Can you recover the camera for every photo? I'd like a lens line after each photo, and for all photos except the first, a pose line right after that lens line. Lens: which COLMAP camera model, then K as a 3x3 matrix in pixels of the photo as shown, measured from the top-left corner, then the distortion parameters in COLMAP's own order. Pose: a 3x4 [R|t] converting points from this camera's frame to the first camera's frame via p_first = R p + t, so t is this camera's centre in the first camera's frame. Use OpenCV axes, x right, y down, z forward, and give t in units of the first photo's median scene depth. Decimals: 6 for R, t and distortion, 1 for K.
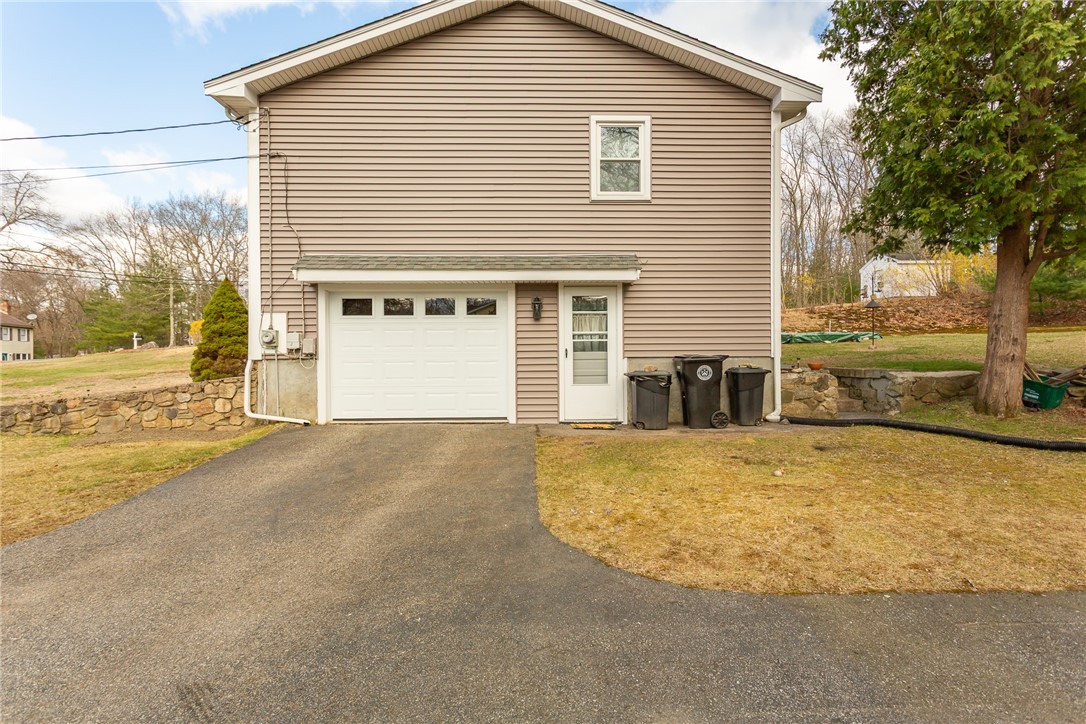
lens RADIAL K [[516.1, 0, 543.0], [0, 516.1, 362.0], [0, 0, 1]] dist [0.024908, 0.000048]
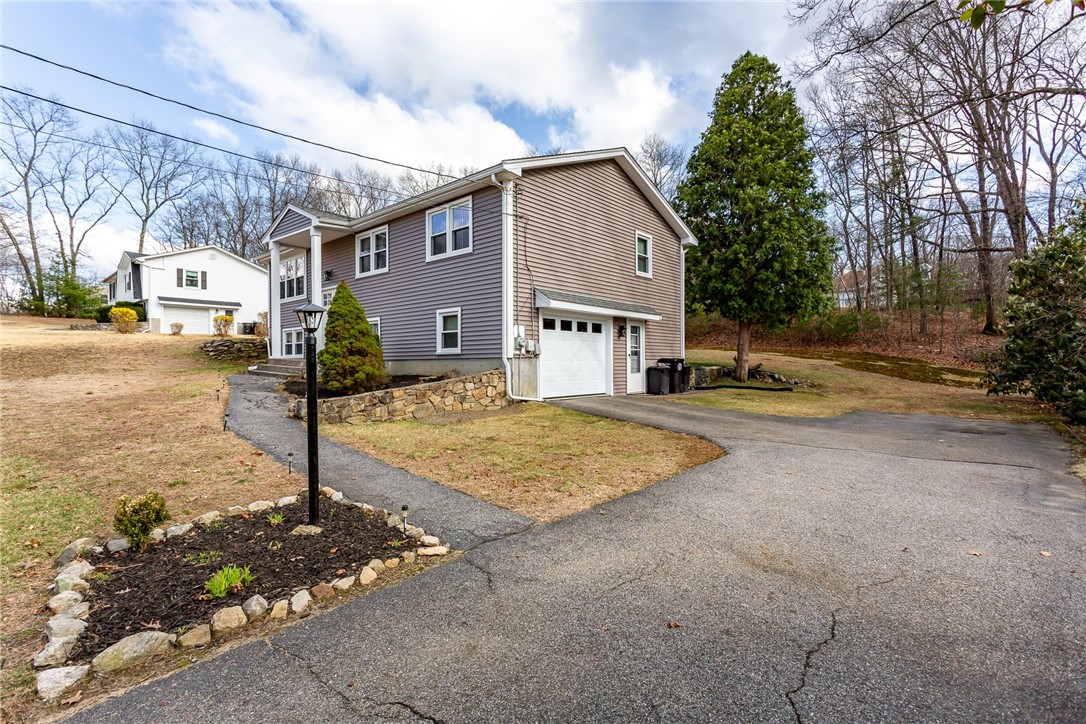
lens RADIAL K [[516.1, 0, 543.0], [0, 516.1, 362.0], [0, 0, 1]] dist [0.024908, 0.000048]
pose [[0.667480, 0.006656, 0.744598, -1.522649], [-0.003326, 0.999977, -0.005958, 0.014499], [-0.744620, 0.001500, 0.667487, 0.003670]]
